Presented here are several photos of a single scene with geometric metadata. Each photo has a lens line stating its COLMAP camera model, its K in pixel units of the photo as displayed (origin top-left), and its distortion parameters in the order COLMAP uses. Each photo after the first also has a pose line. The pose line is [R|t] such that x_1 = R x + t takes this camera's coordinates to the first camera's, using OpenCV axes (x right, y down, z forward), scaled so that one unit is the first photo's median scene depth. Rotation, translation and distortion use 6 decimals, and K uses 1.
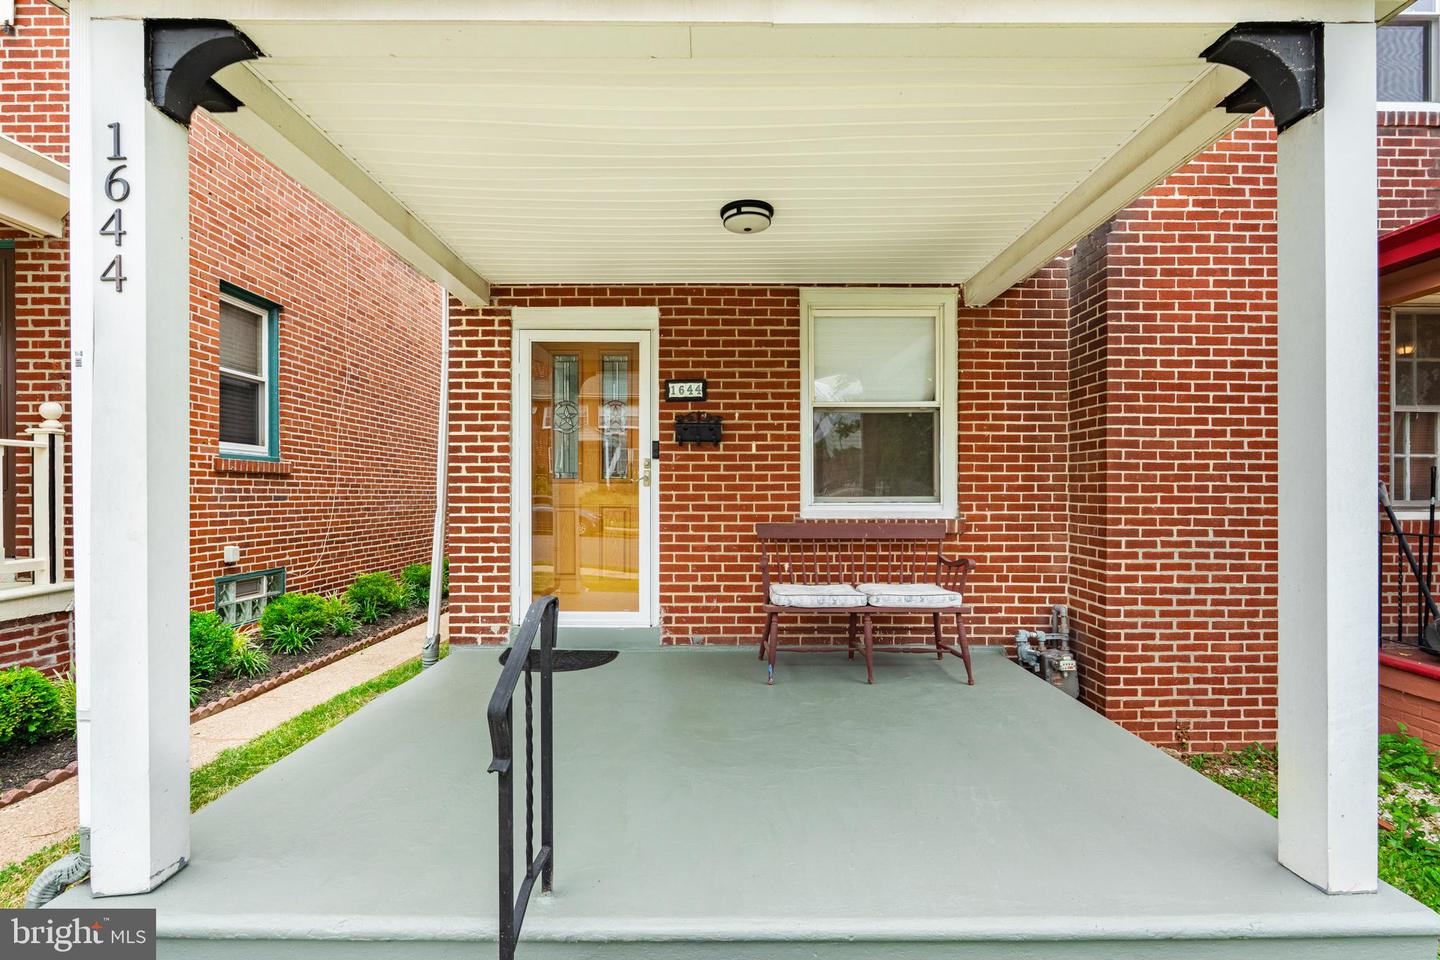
lens RADIAL K [[639.6, 0, 717.5], [0, 639.6, 497.0], [0, 0, 1]] dist [-0.000471, -0.000081]
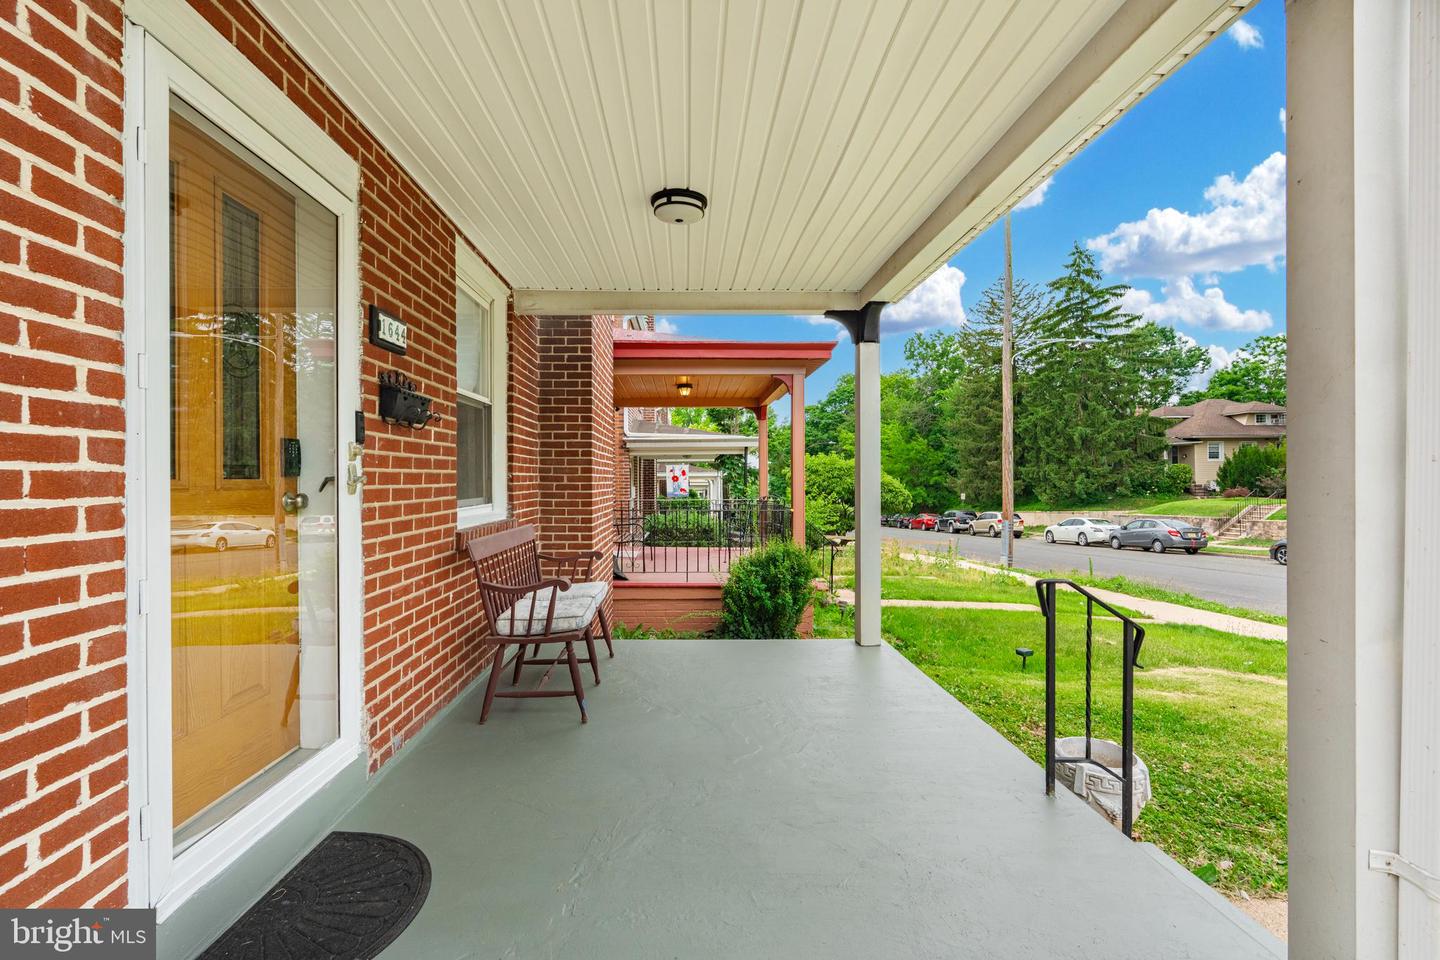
lens RADIAL K [[638.0, 0, 720.0], [0, 638.0, 480.0], [0, 0, 1]] dist [-0.000682, -0.000150]
pose [[-0.050360, -0.003108, 0.998726, -0.654217], [0.007270, 0.999968, 0.003478, -0.028128], [-0.998705, 0.007435, -0.050335, 0.722068]]
